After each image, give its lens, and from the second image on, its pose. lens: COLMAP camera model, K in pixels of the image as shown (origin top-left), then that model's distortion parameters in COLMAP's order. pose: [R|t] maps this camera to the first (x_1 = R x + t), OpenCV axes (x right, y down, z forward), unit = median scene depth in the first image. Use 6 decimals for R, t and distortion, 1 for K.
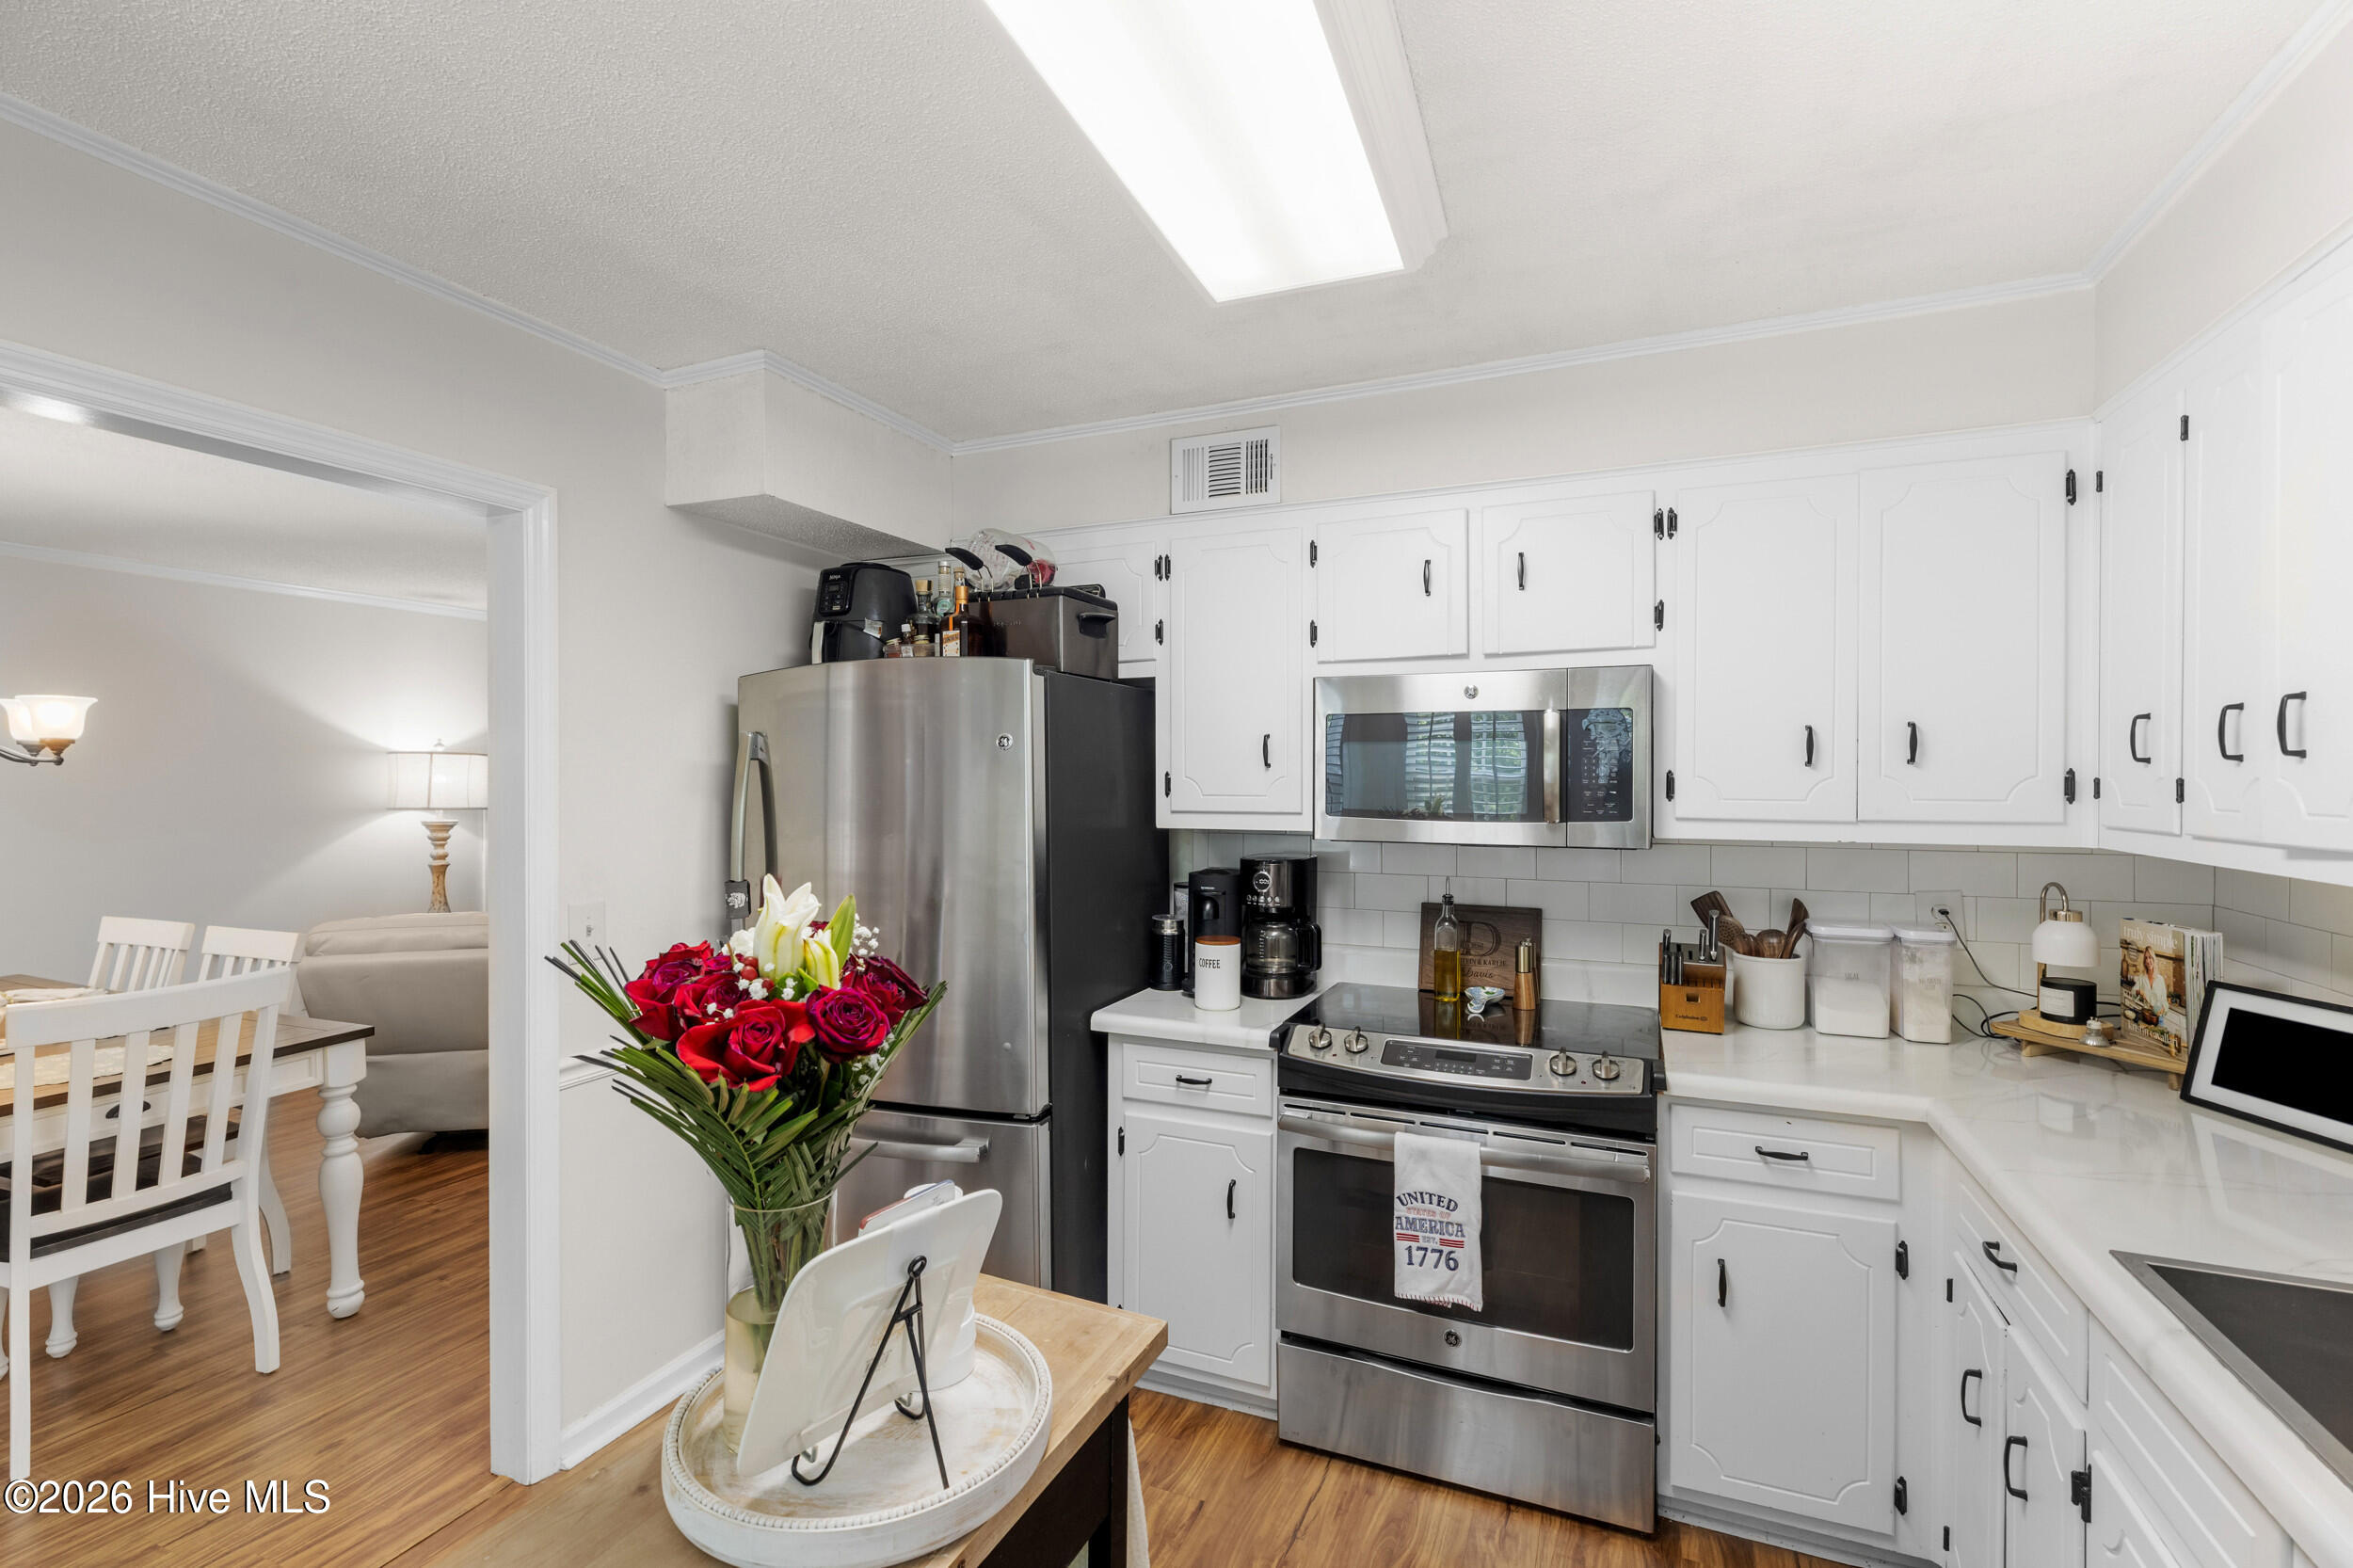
lens RADIAL K [[1066.5, 0, 1176.5], [0, 1066.5, 784.0], [0, 0, 1]] dist [-0.000138, 0.000200]
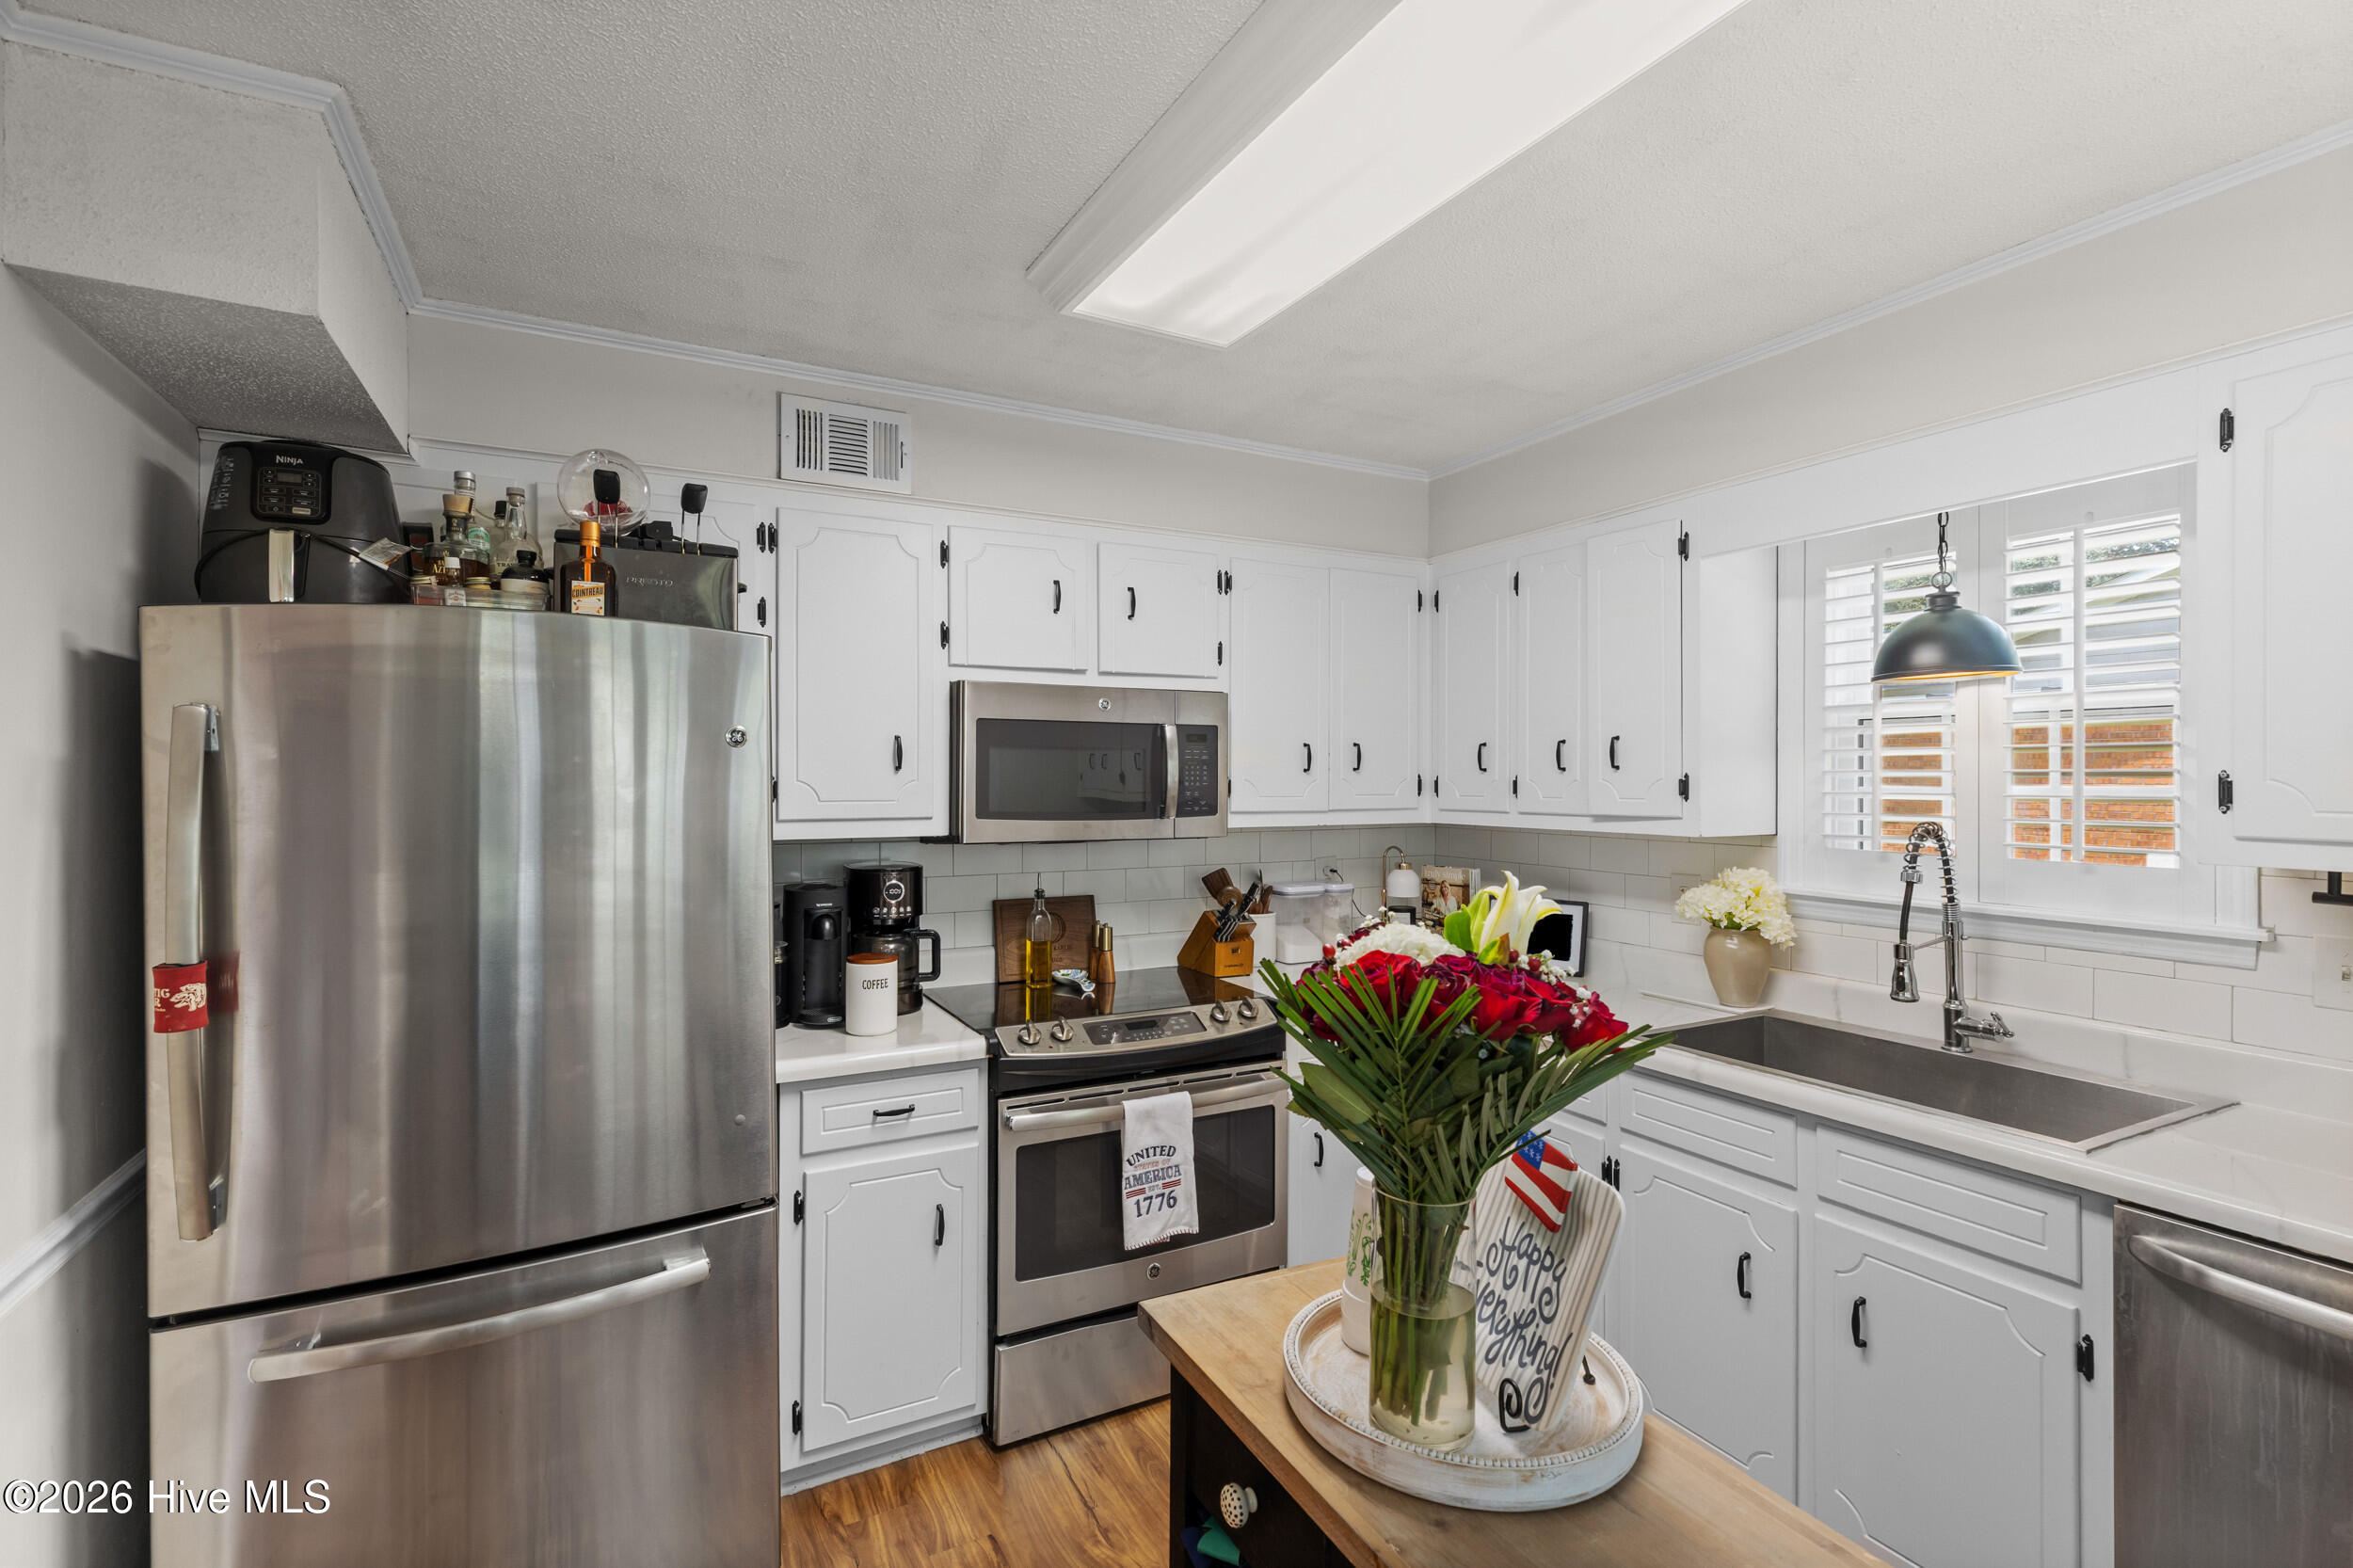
lens RADIAL K [[1065.1, 0, 1176.5], [0, 1065.1, 784.0], [0, 0, 1]] dist [0.003217, 0.000170]
pose [[0.620413, -0.004160, 0.784264, -0.585188], [0.006791, 0.999977, -0.000068, -0.002309], [-0.784246, 0.005368, 0.620427, 0.253022]]
